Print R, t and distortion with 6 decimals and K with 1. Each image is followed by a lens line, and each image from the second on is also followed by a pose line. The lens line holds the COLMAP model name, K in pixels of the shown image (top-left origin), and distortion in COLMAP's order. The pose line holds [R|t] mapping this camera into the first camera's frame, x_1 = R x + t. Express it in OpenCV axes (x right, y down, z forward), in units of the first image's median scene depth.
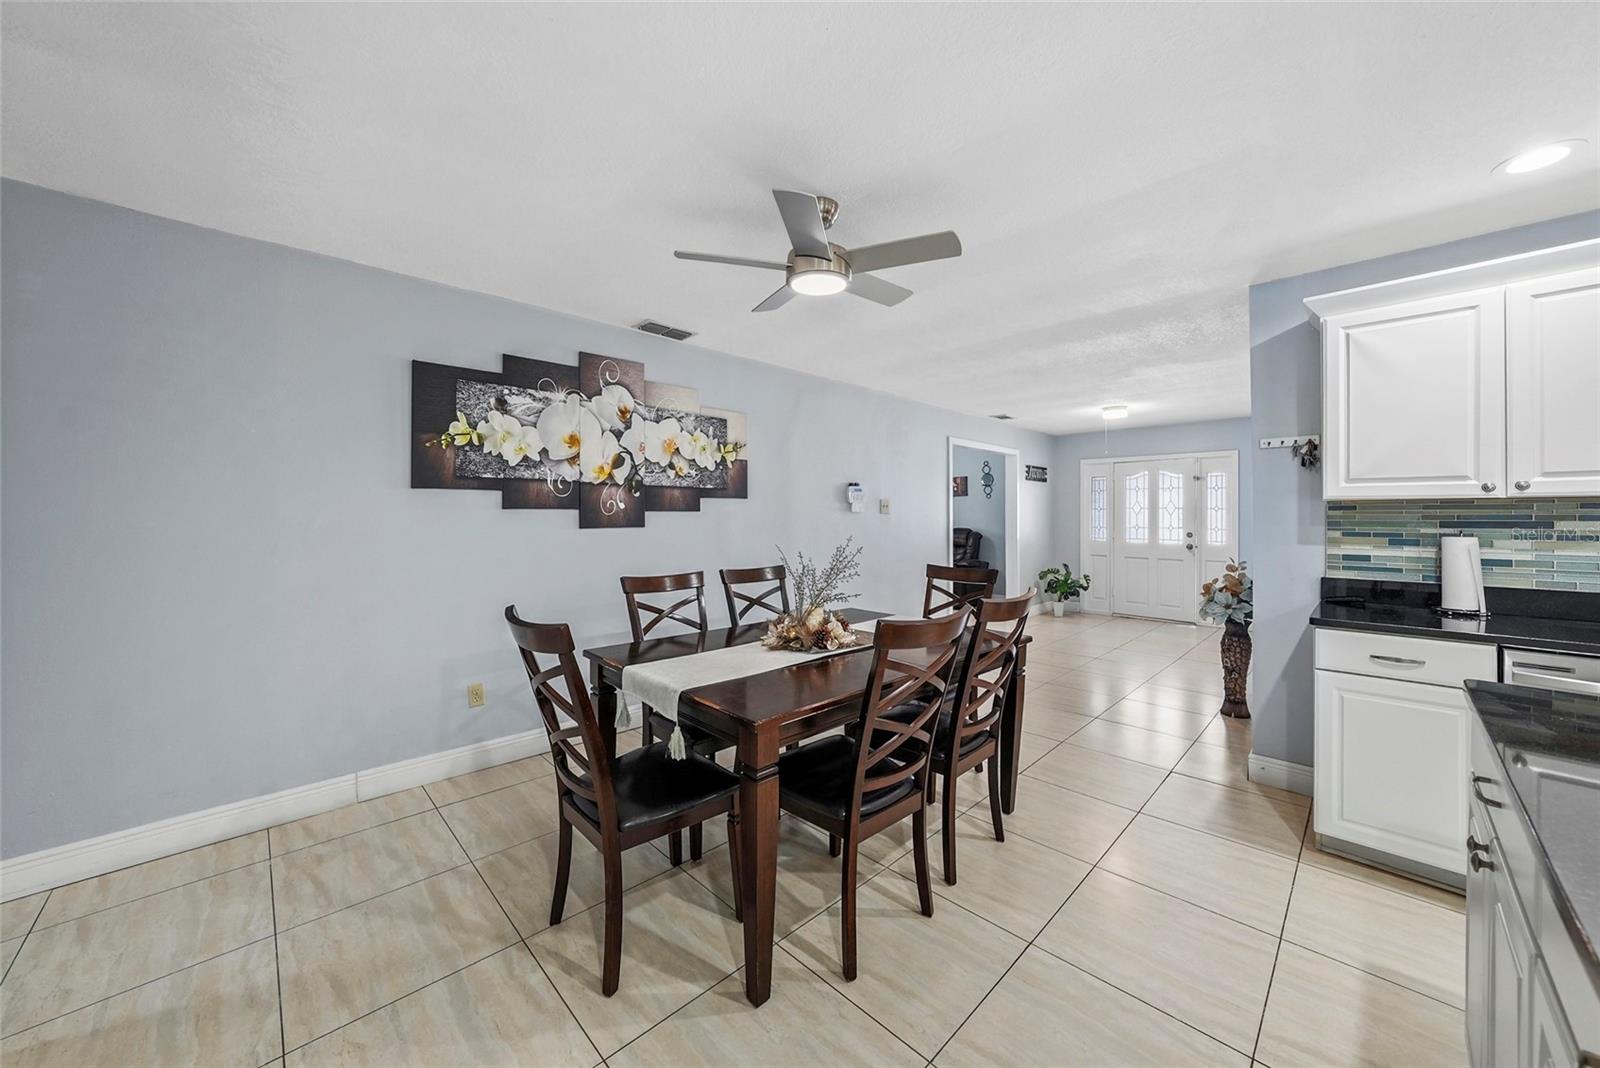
lens RADIAL K [[576.9, 0, 823.2], [0, 576.9, 515.0], [0, 0, 1]] dist [-0.002239, -0.000247]
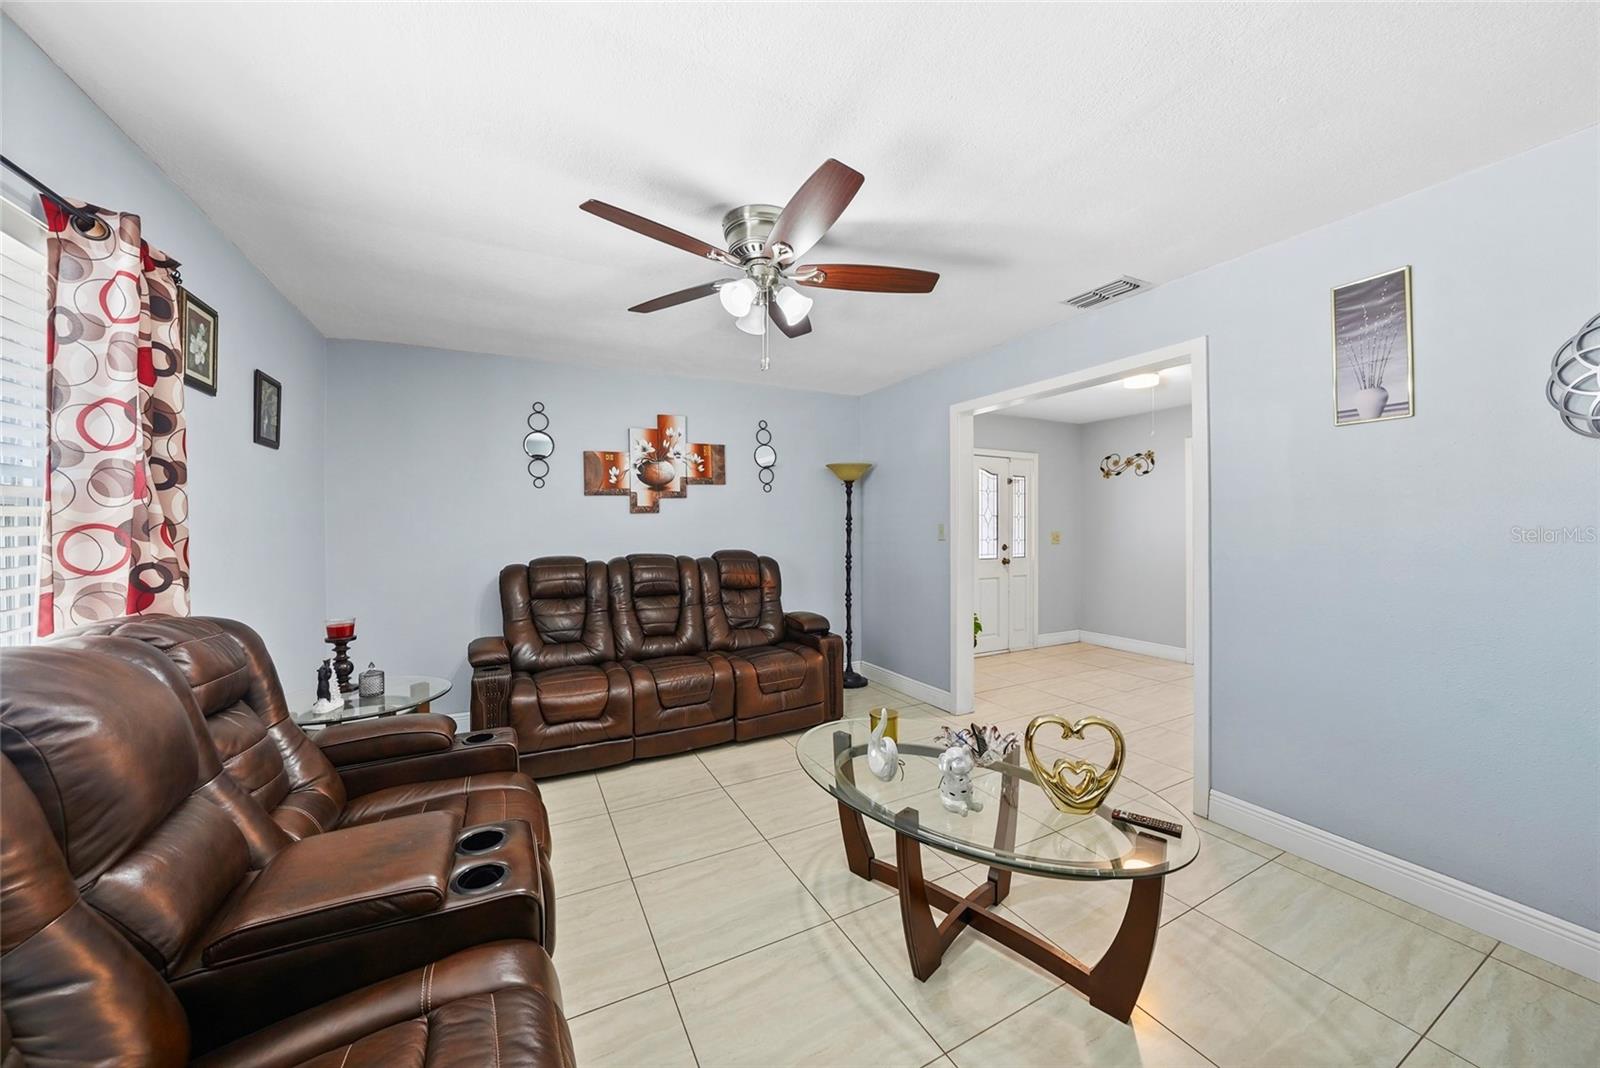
lens RADIAL K [[563.5, 0, 803.5], [0, 563.5, 525.1], [0, 0, 1]] dist [-0.029977, 0.005558]
pose [[0.318458, -0.000635, 0.947937, -0.632611], [-0.000551, 0.999999, 0.000855, 0.003362], [-0.947937, -0.000795, 0.318458, 2.692565]]
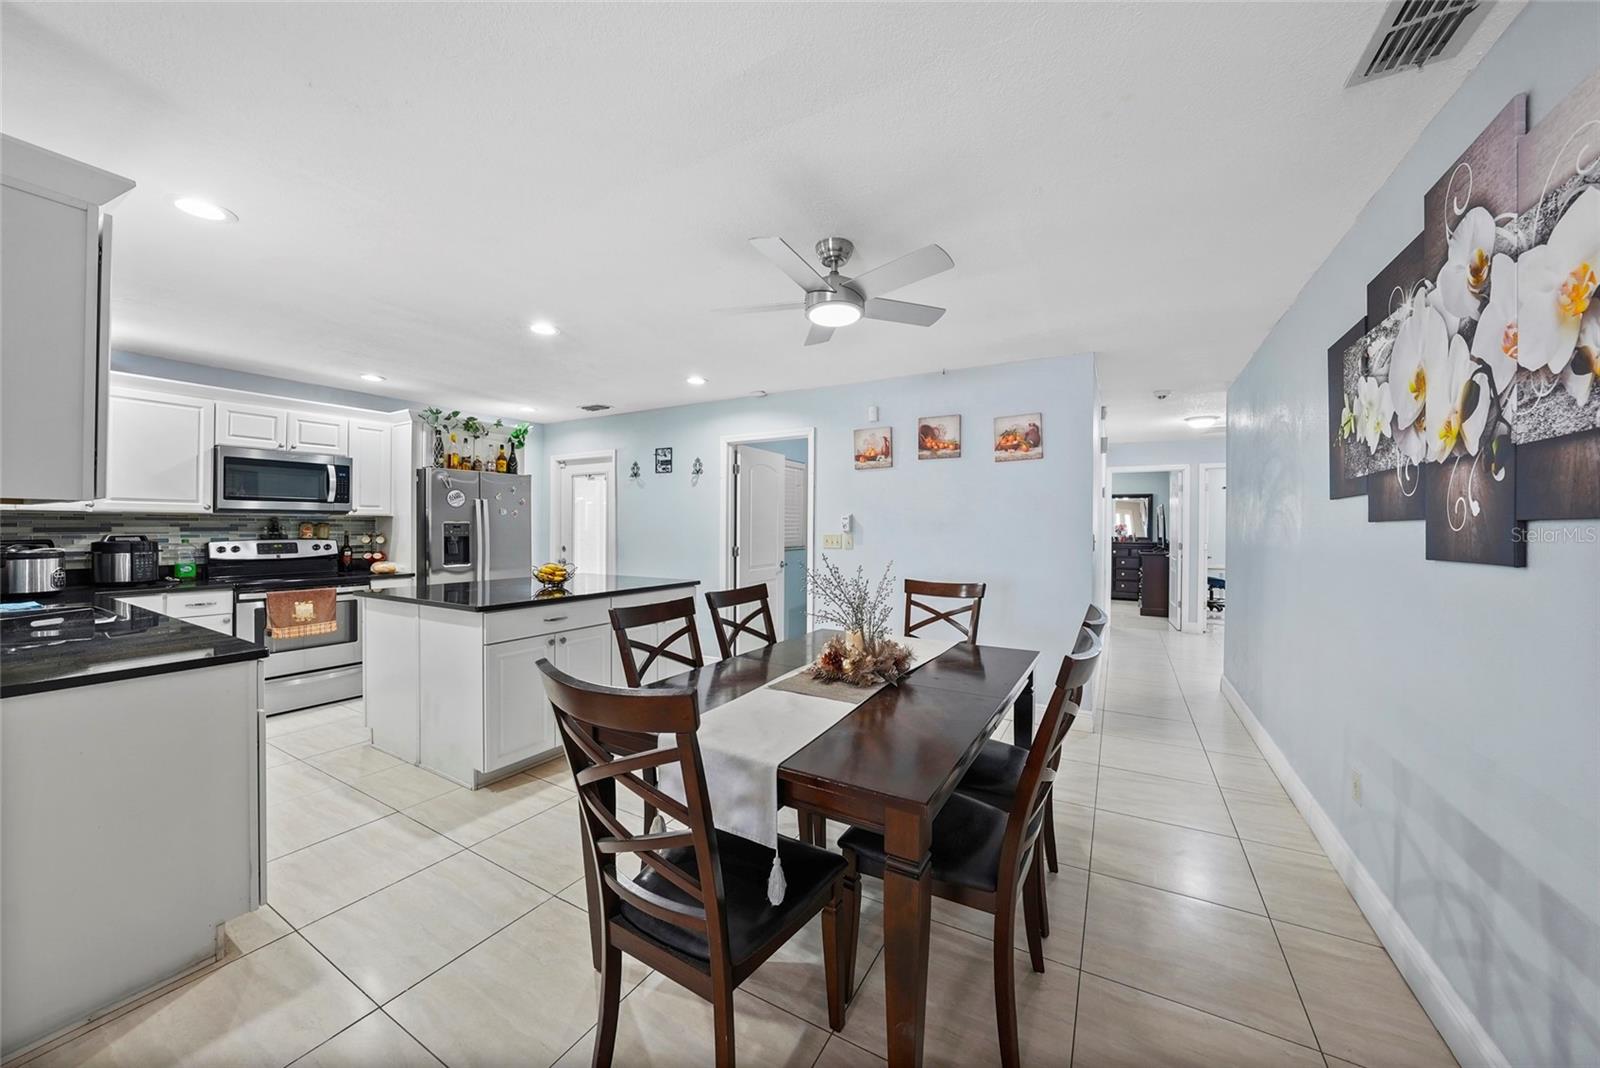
lens RADIAL K [[563.5, 0, 803.5], [0, 563.5, 525.1], [0, 0, 1]] dist [-0.029977, 0.005558]
pose [[-0.968796, -0.007048, -0.247759, 0.247738], [-0.006008, 0.999970, -0.004953, -0.000074], [0.247786, -0.003310, -0.968809, 1.626639]]
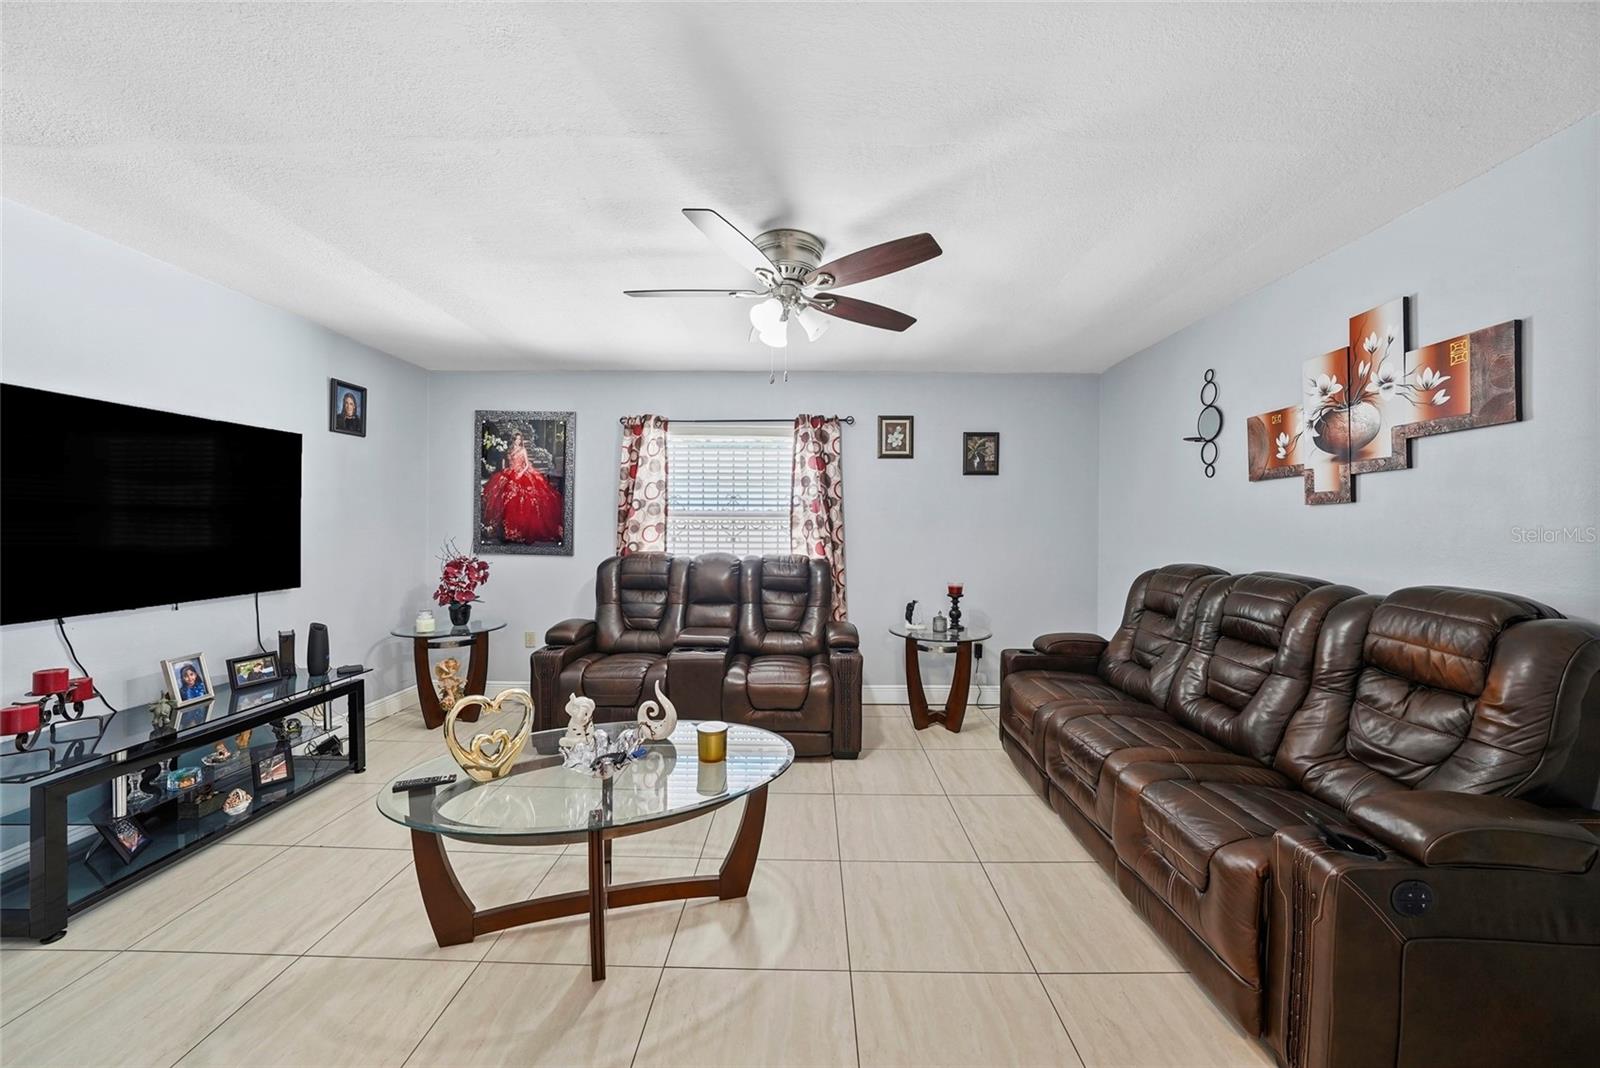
lens RADIAL K [[556.4, 0, 804.9], [0, 556.4, 524.5], [0, 0, 1]] dist [-0.028088, 0.004604]
pose [[0.690104, 0.006069, -0.723684, 0.741141], [-0.004480, 0.999982, 0.004114, 0.004023], [0.723696, 0.000404, 0.690119, 2.432025]]
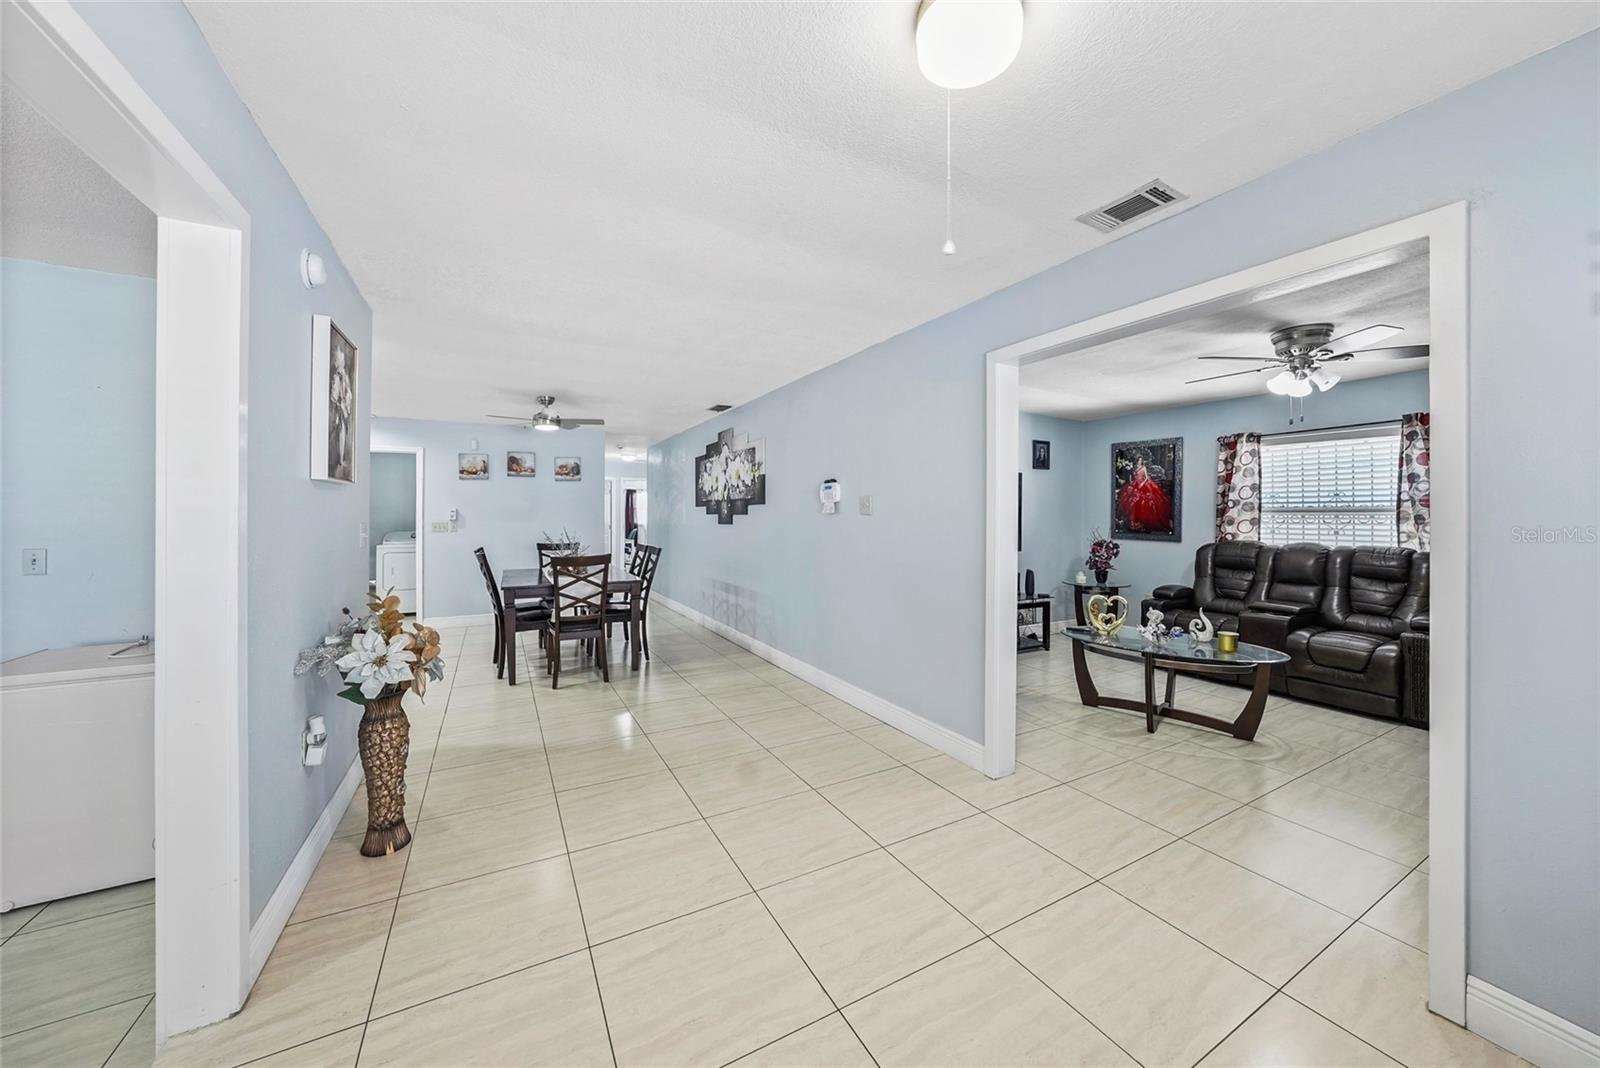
lens RADIAL K [[563.5, 0, 803.5], [0, 563.5, 525.1], [0, 0, 1]] dist [-0.029977, 0.005558]
pose [[-0.301036, 0.016000, -0.953478, 1.638152], [0.003058, 0.999870, 0.015813, -0.002127], [0.953608, 0.001844, -0.301046, 2.295879]]
